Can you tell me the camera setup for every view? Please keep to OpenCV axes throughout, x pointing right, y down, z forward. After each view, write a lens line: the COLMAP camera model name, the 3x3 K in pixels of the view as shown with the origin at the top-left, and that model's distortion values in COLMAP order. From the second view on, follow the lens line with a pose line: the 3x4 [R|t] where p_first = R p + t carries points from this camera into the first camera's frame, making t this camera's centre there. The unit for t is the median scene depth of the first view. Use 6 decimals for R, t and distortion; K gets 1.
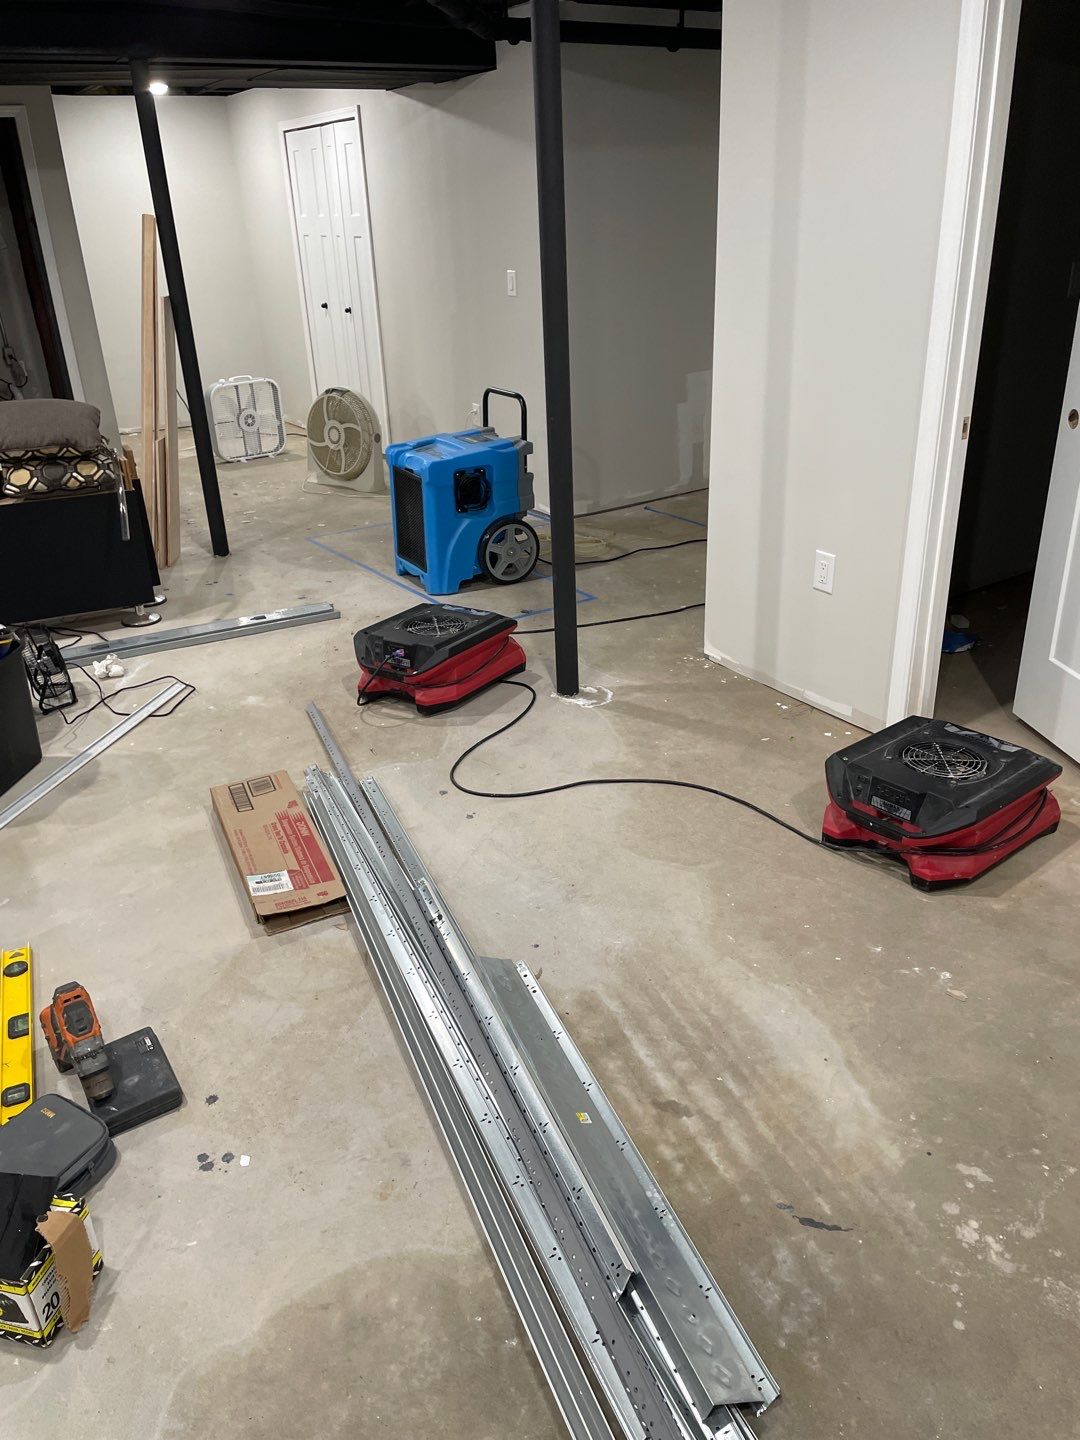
lens RADIAL K [[1031.8, 0, 537.7], [0, 1031.8, 742.6], [0, 0, 1]] dist [0.097826, -0.107935]
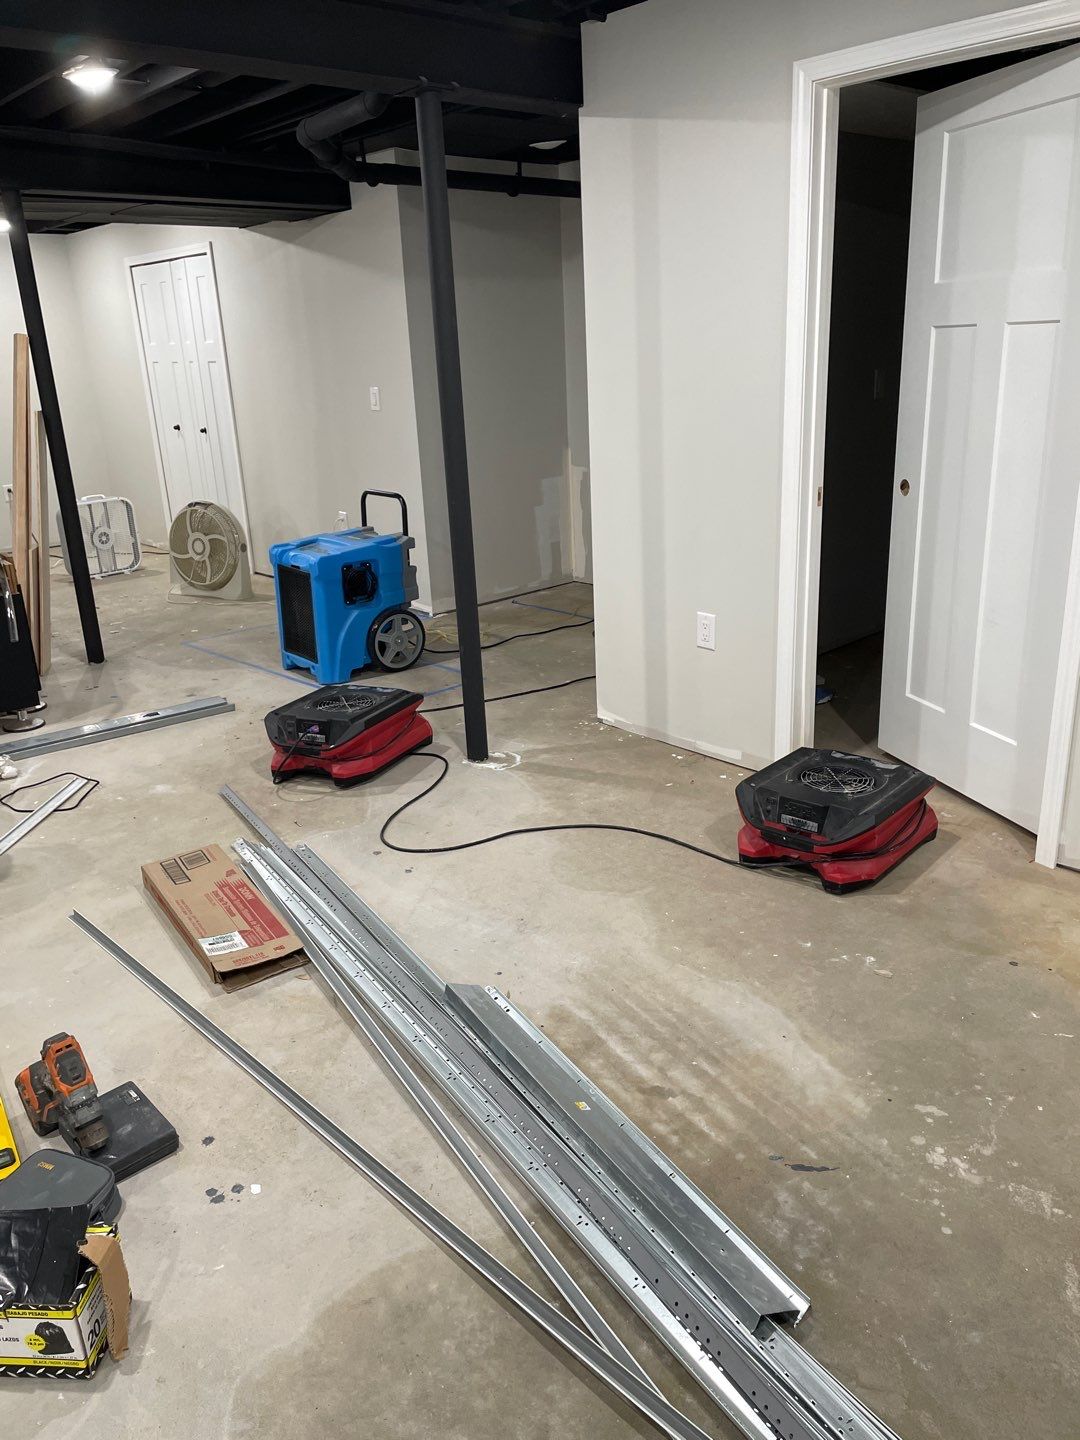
lens RADIAL K [[1031.8, 0, 537.7], [0, 1031.8, 742.6], [0, 0, 1]] dist [0.097826, -0.107935]
pose [[0.986501, -0.062523, 0.151351, -0.099909], [0.078939, 0.991335, -0.104996, 0.072886], [-0.143475, 0.115526, 0.982888, -0.059188]]
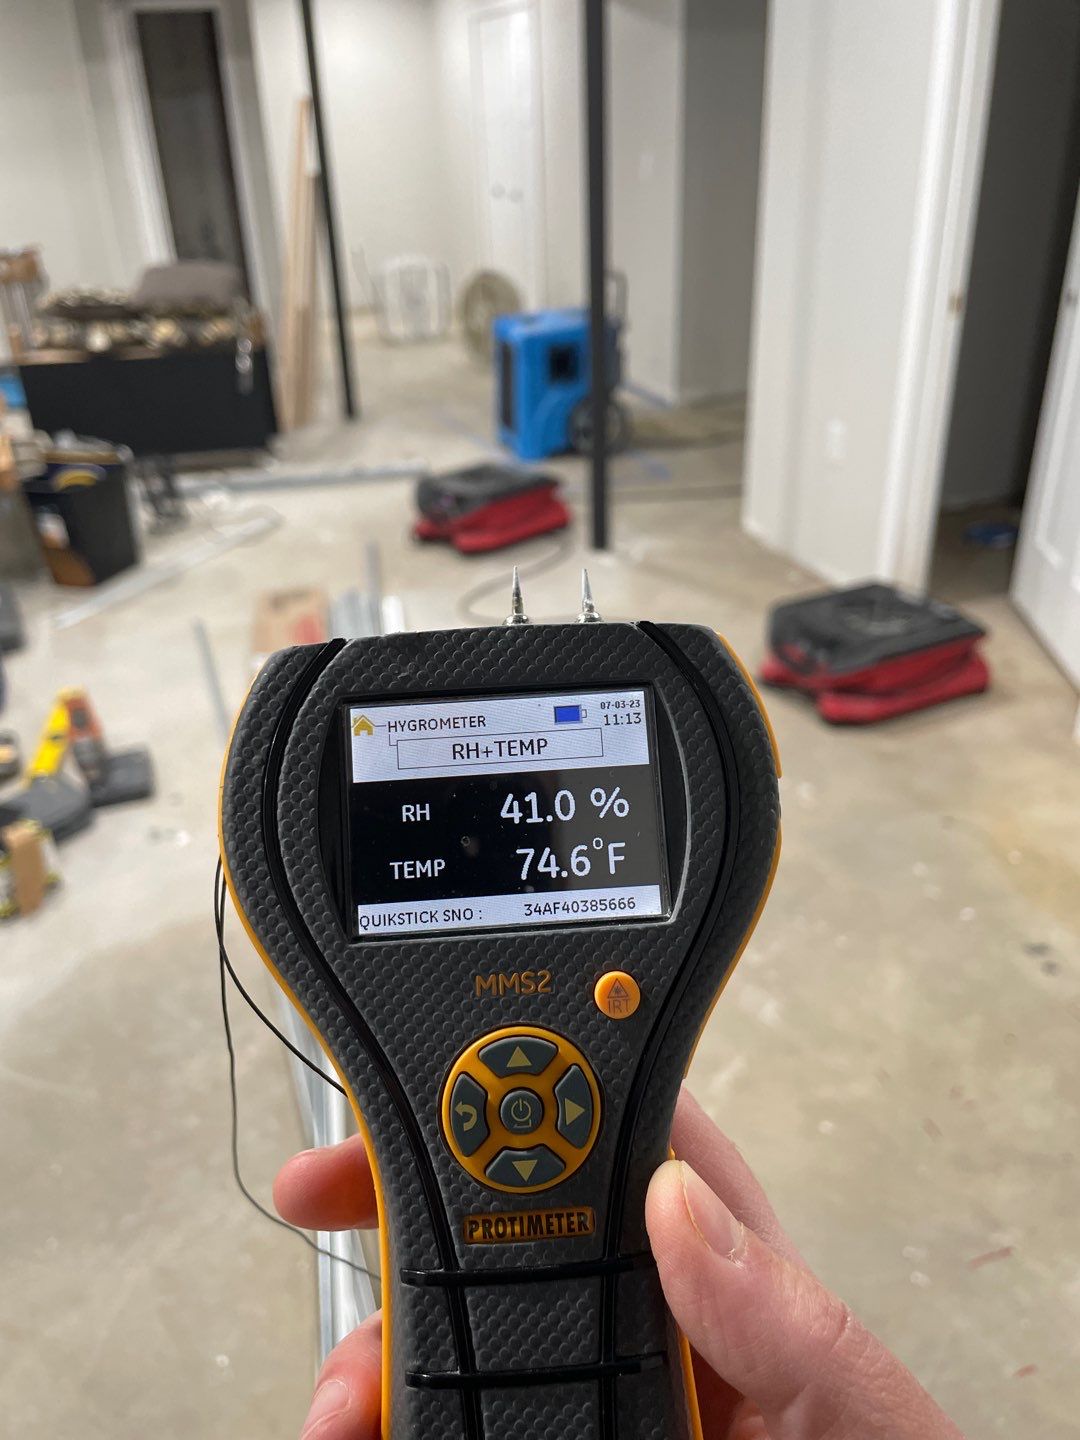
lens RADIAL K [[1061.6, 0, 541.3], [0, 1061.6, 710.1], [0, 0, 1]] dist [0.045270, -0.030563]
pose [[0.977815, 0.106957, -0.180104, 0.272846], [-0.098537, 0.993607, 0.055095, 0.091562], [0.184845, -0.036125, 0.982103, -0.148552]]
